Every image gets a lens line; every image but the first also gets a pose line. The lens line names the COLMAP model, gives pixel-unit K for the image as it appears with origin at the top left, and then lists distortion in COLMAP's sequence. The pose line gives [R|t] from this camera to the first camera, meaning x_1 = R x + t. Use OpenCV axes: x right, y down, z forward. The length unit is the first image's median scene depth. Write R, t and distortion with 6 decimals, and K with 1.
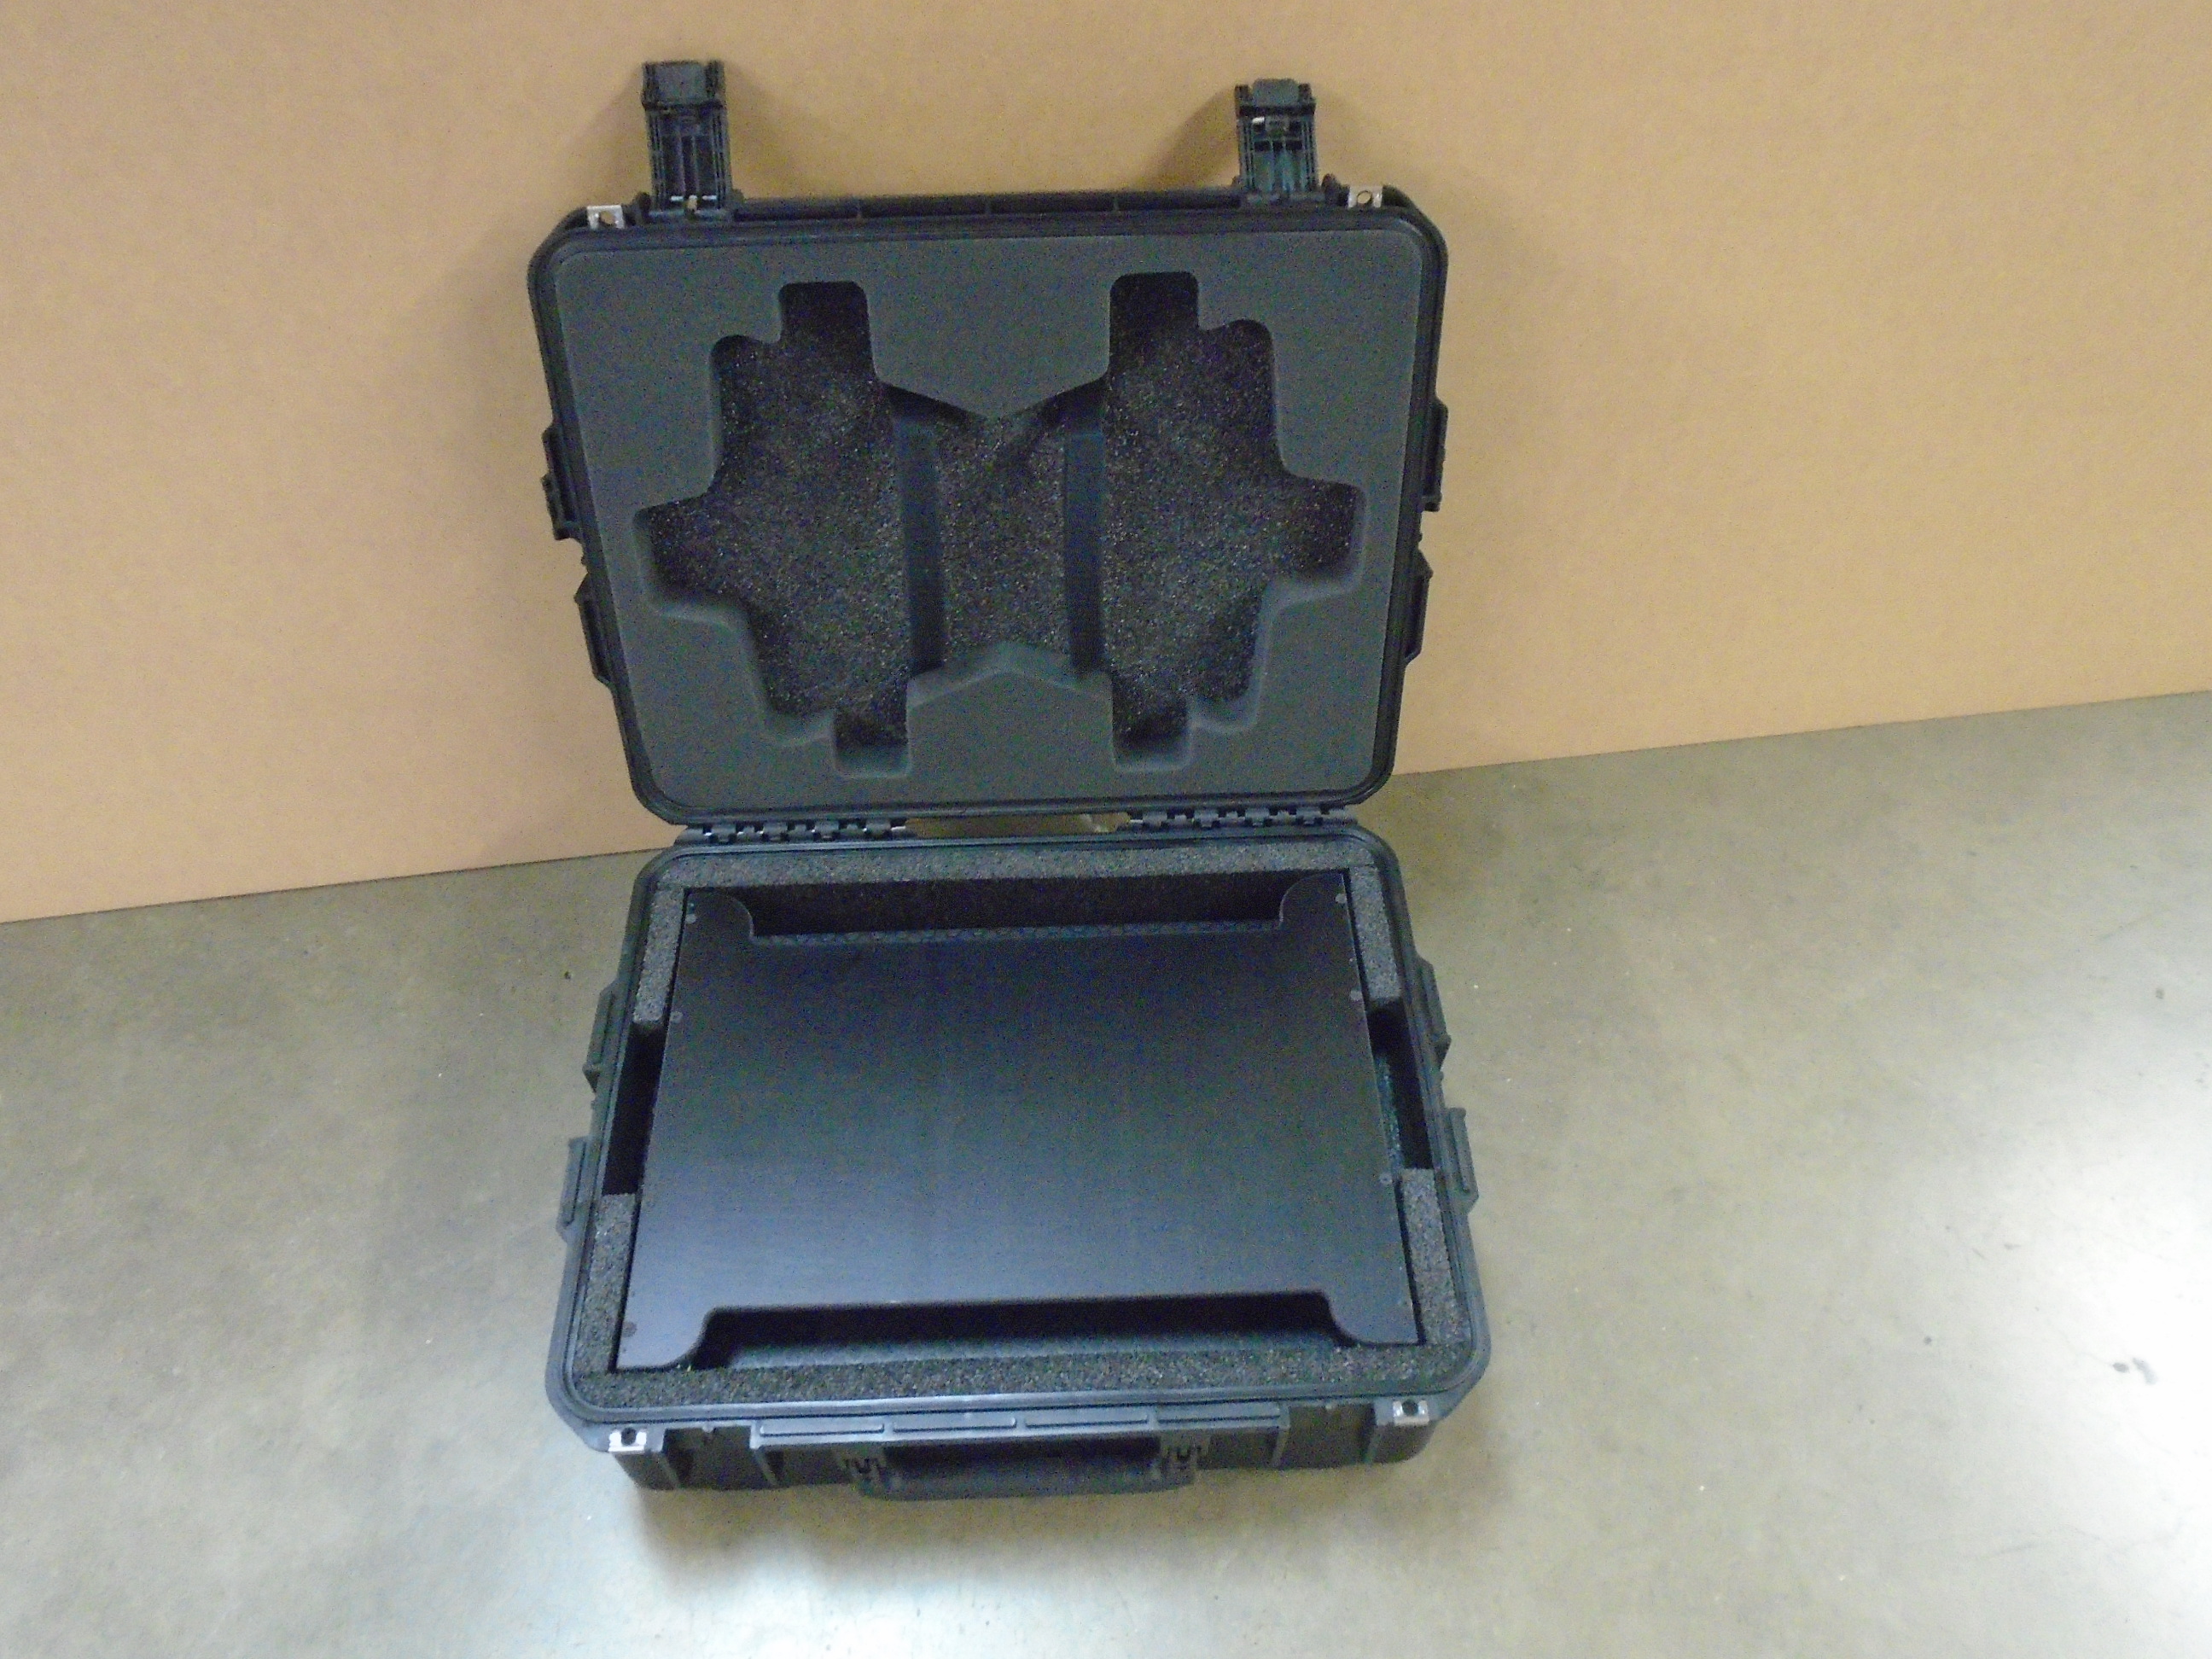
lens RADIAL K [[1699.9, 0, 1094.3], [0, 1699.9, 822.4], [0, 0, 1]] dist [-0.003969, -0.001160]
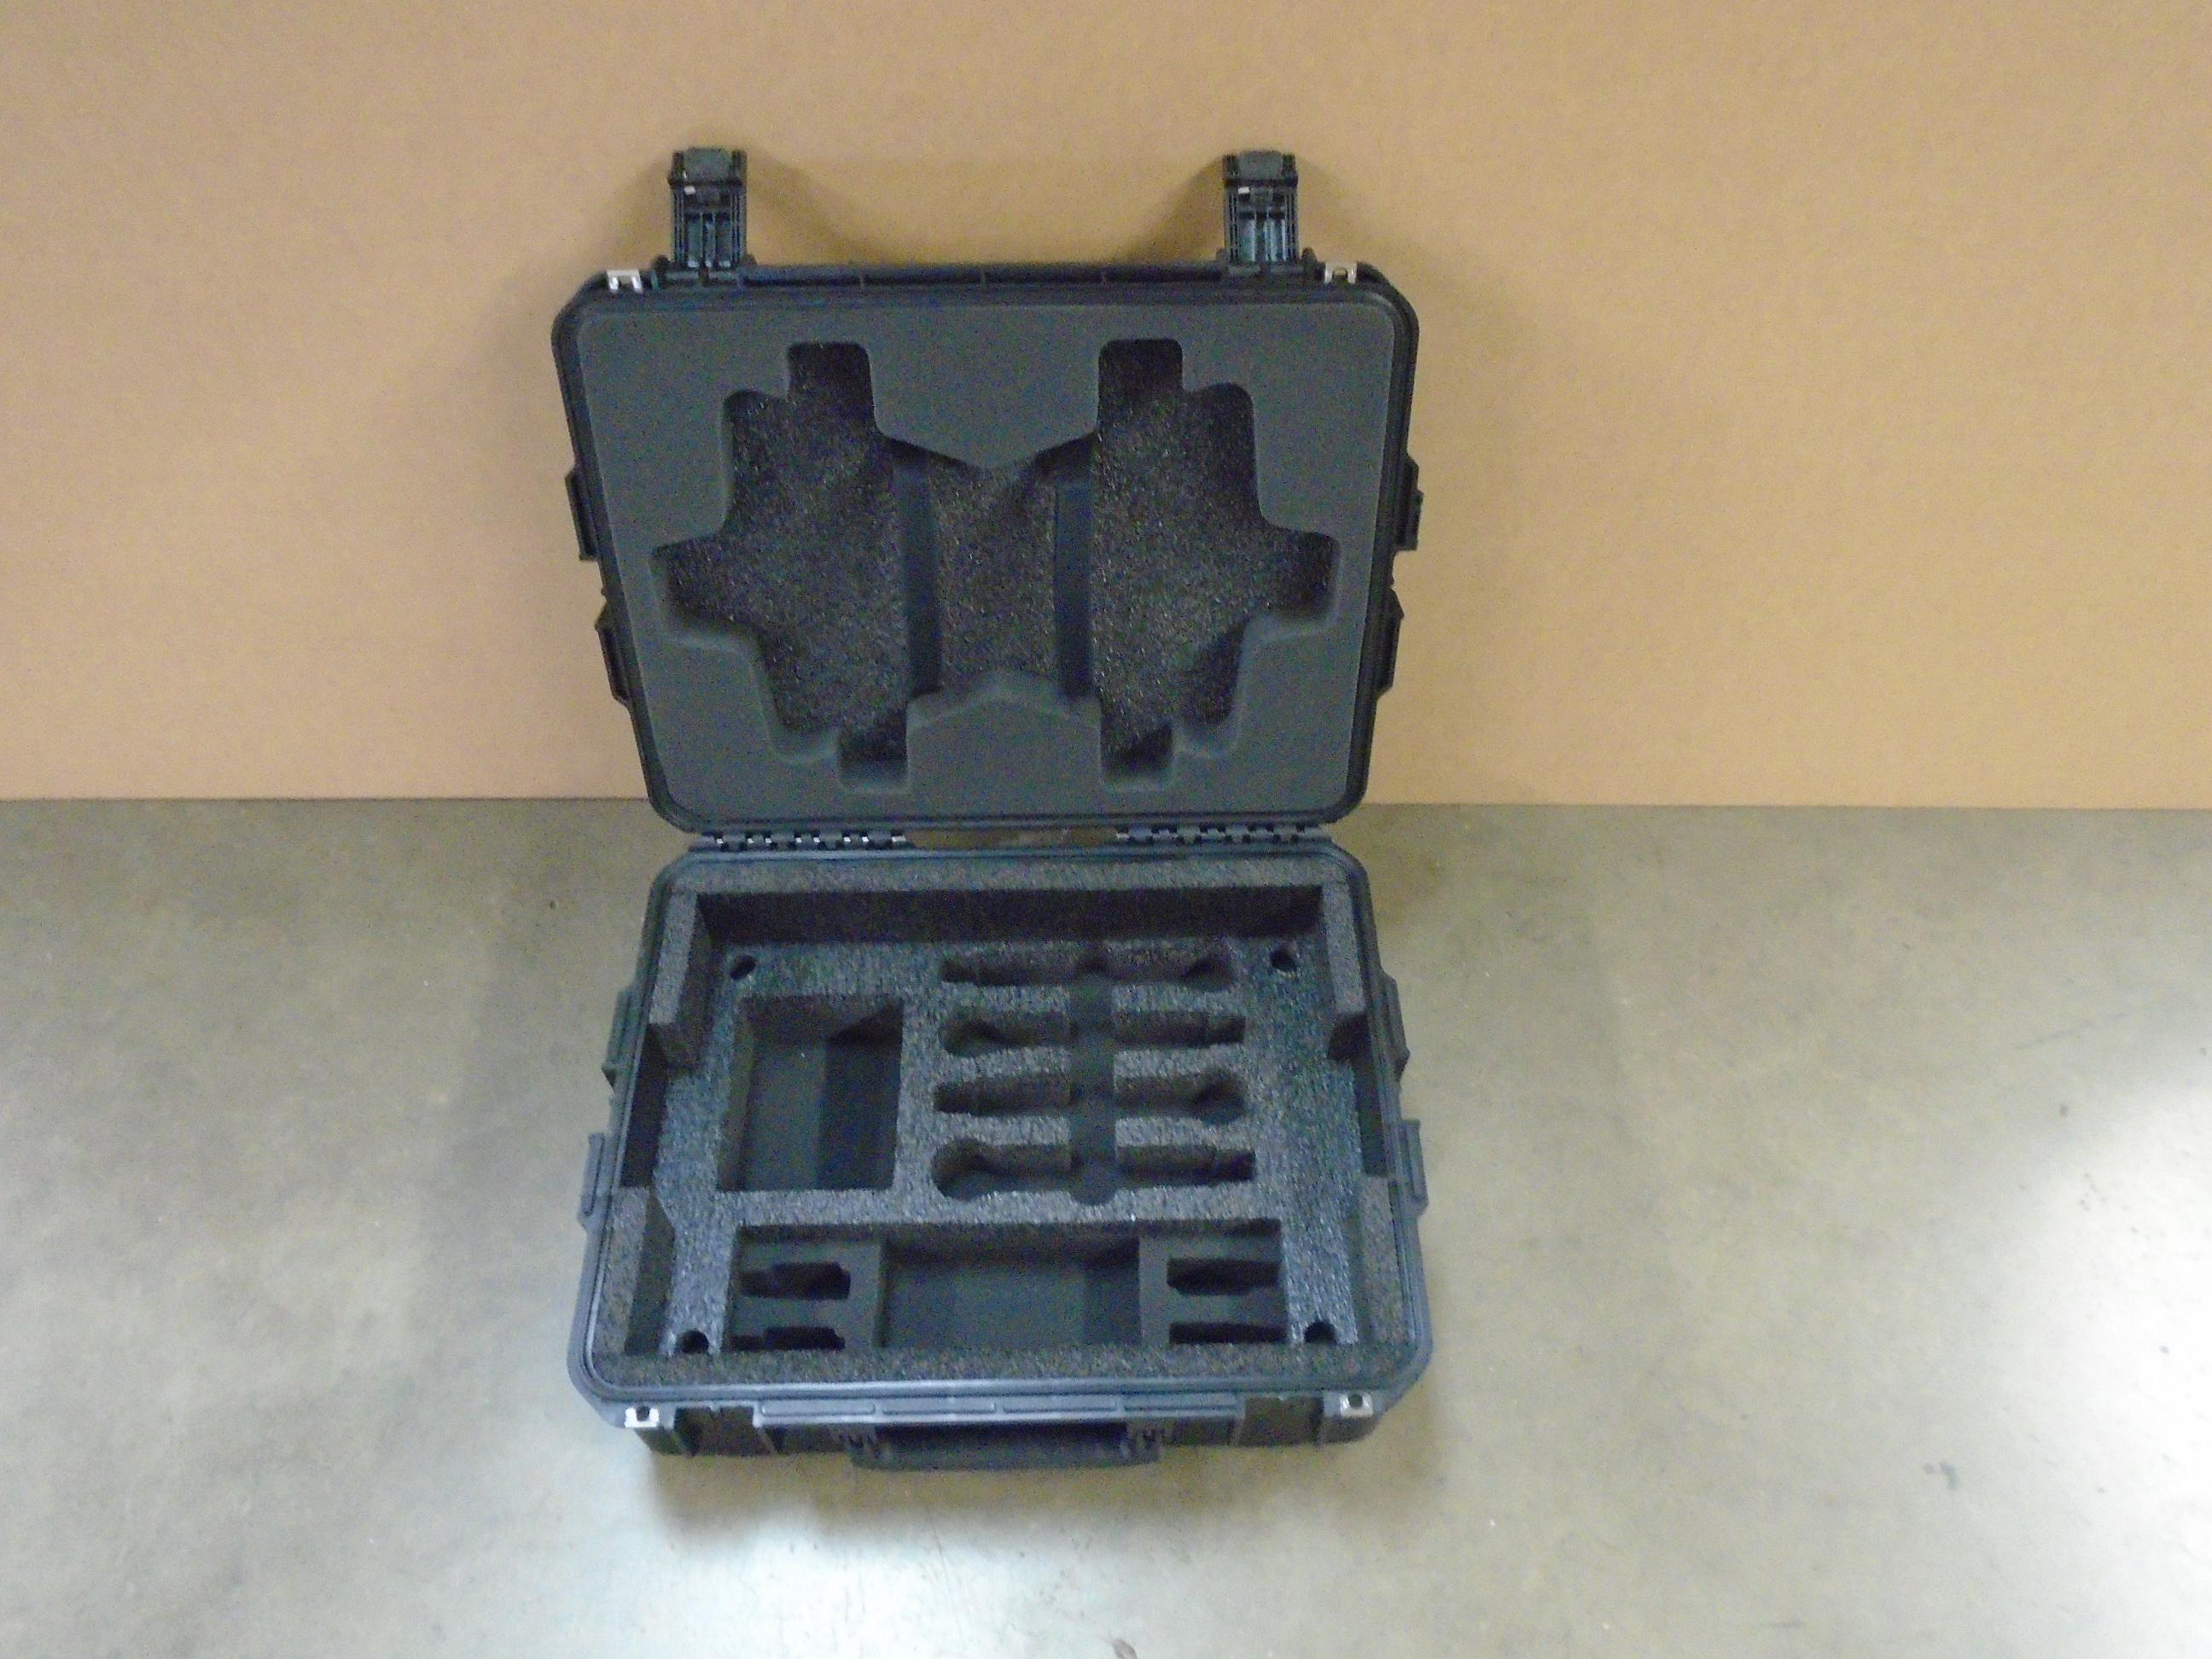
lens RADIAL K [[1699.9, 0, 1096.6], [0, 1699.9, 823.6], [0, 0, 1]] dist [-0.003969, -0.001160]
pose [[0.999827, 0.016603, -0.008426, 0.019484], [-0.016183, 0.998733, 0.047648, -0.066421], [0.009206, -0.047503, 0.998829, -0.066638]]
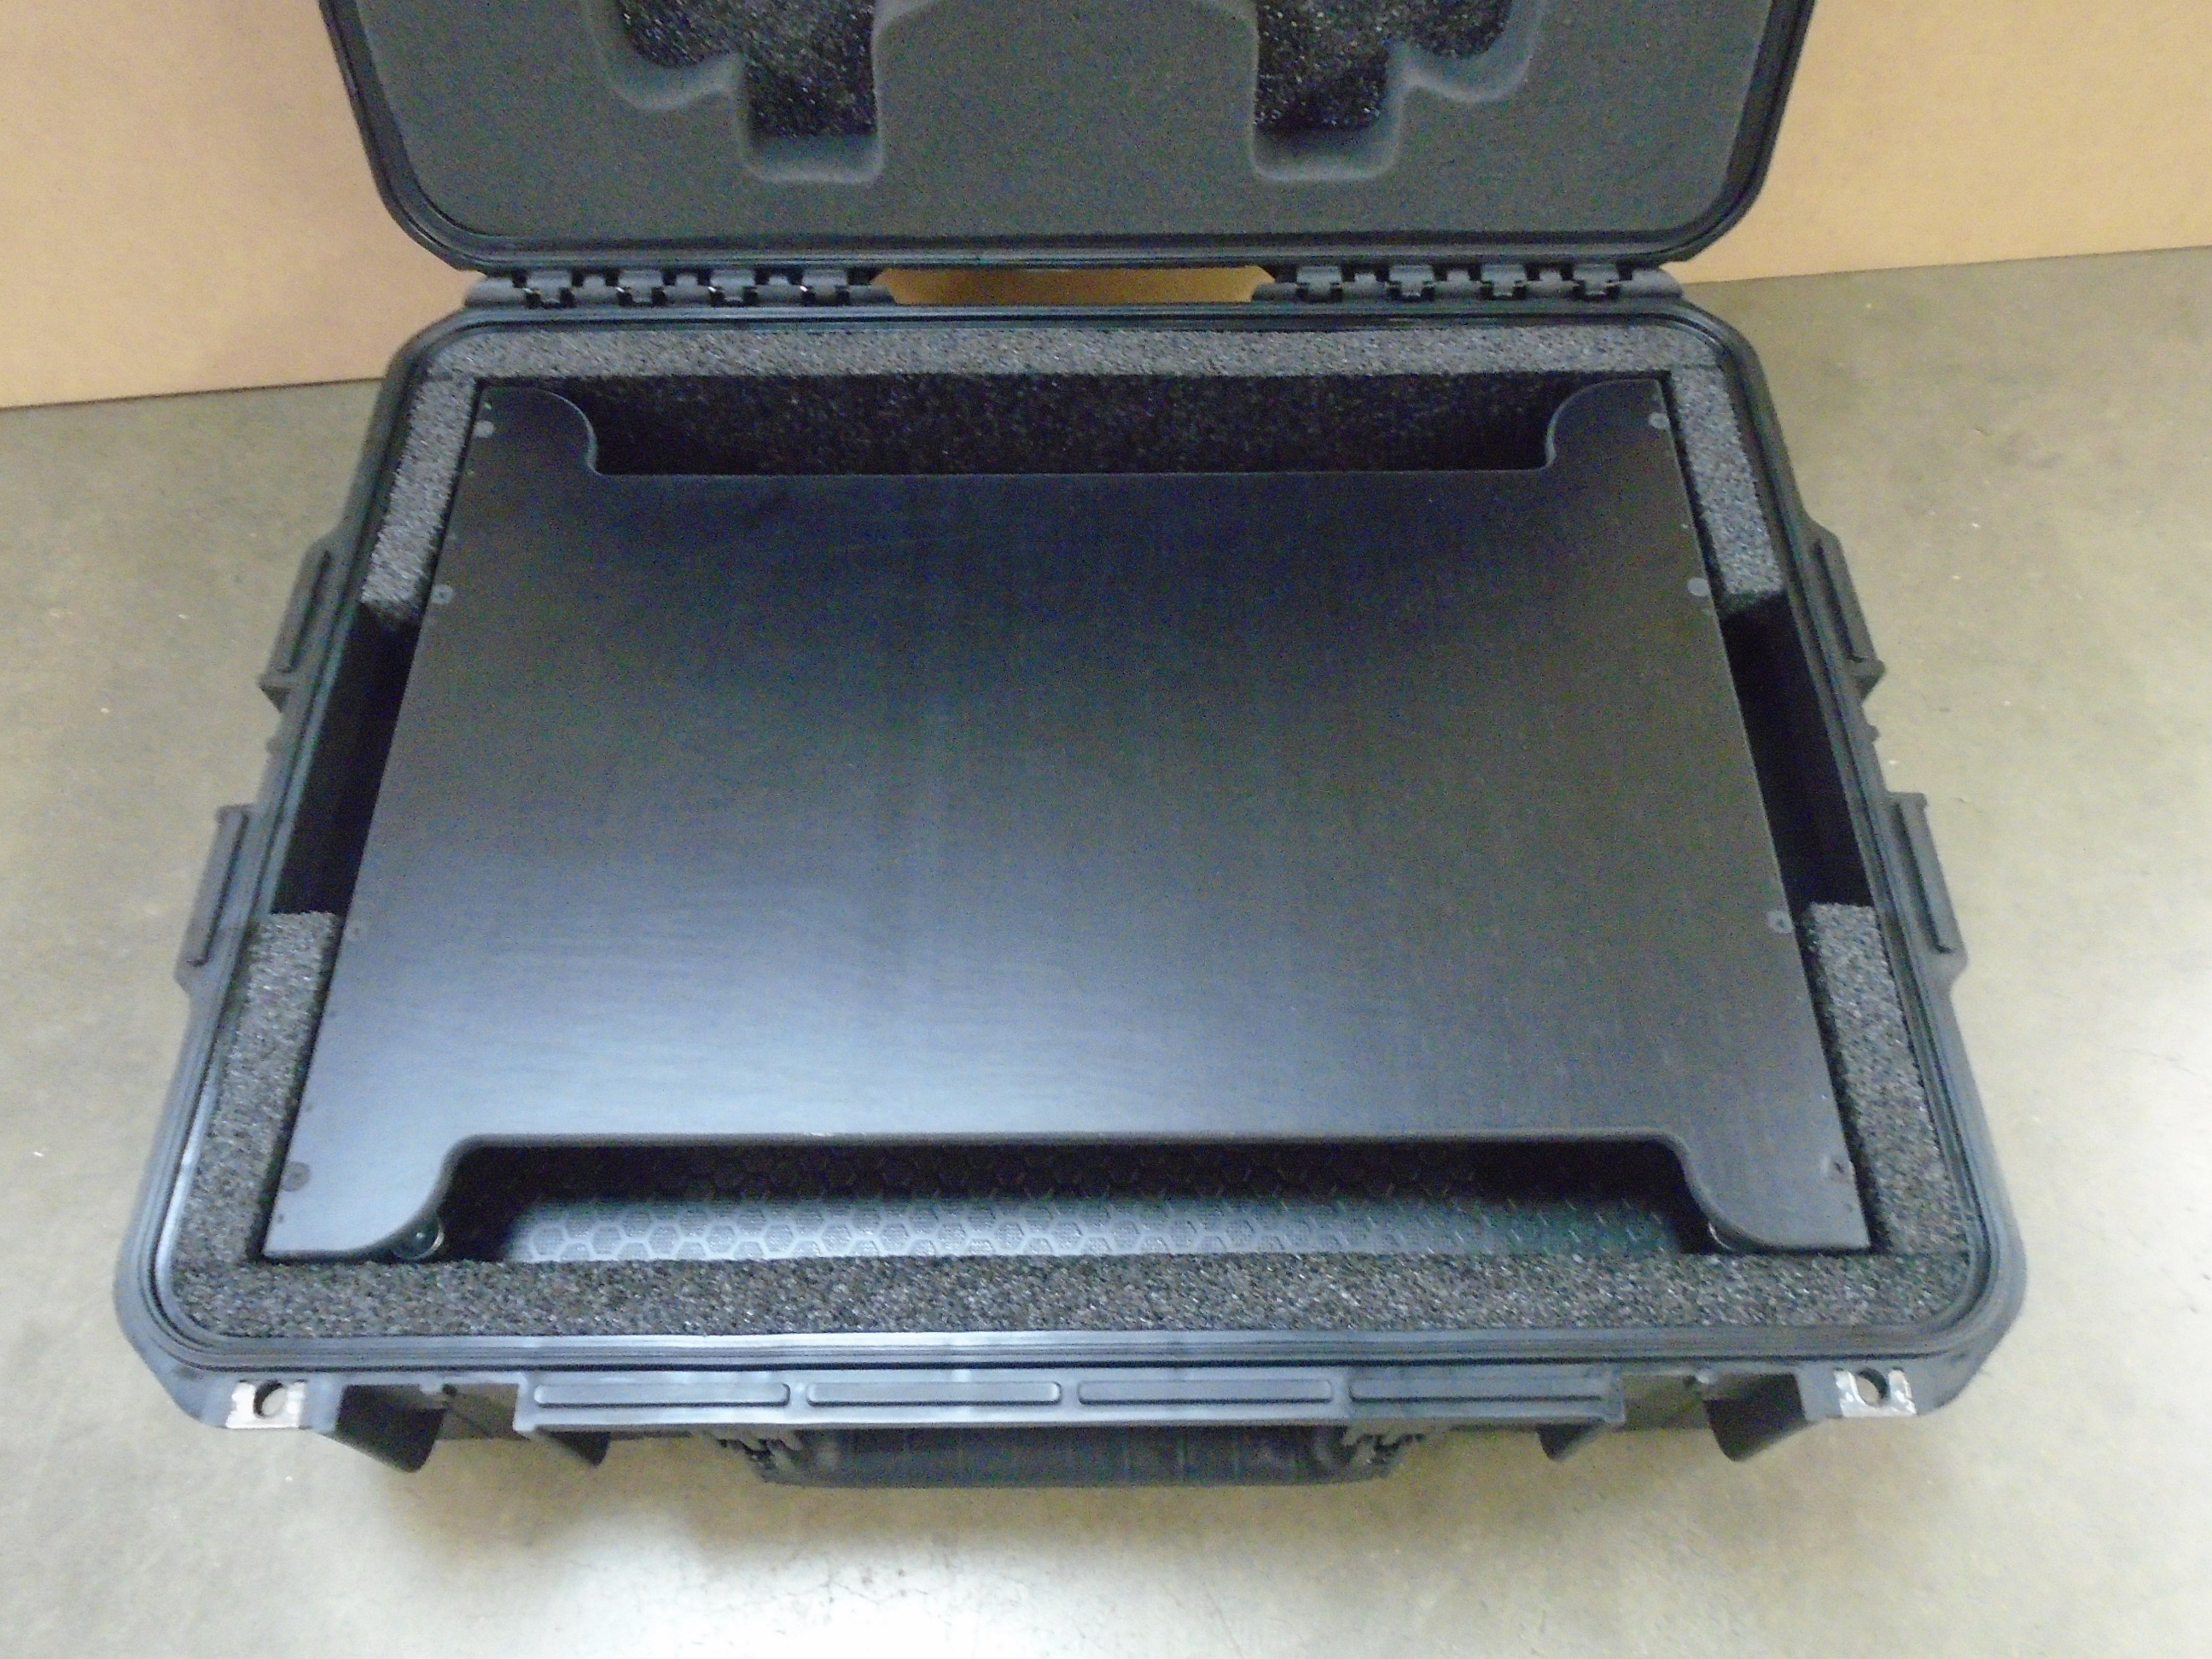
lens RADIAL K [[1699.9, 0, 1097.2], [0, 1699.9, 819.4], [0, 0, 1]] dist [-0.003969, -0.001160]
pose [[0.999597, 0.025845, -0.011744, -0.029721], [-0.023735, 0.987835, 0.153686, 0.100987], [0.015573, -0.153346, 0.988050, 0.474977]]
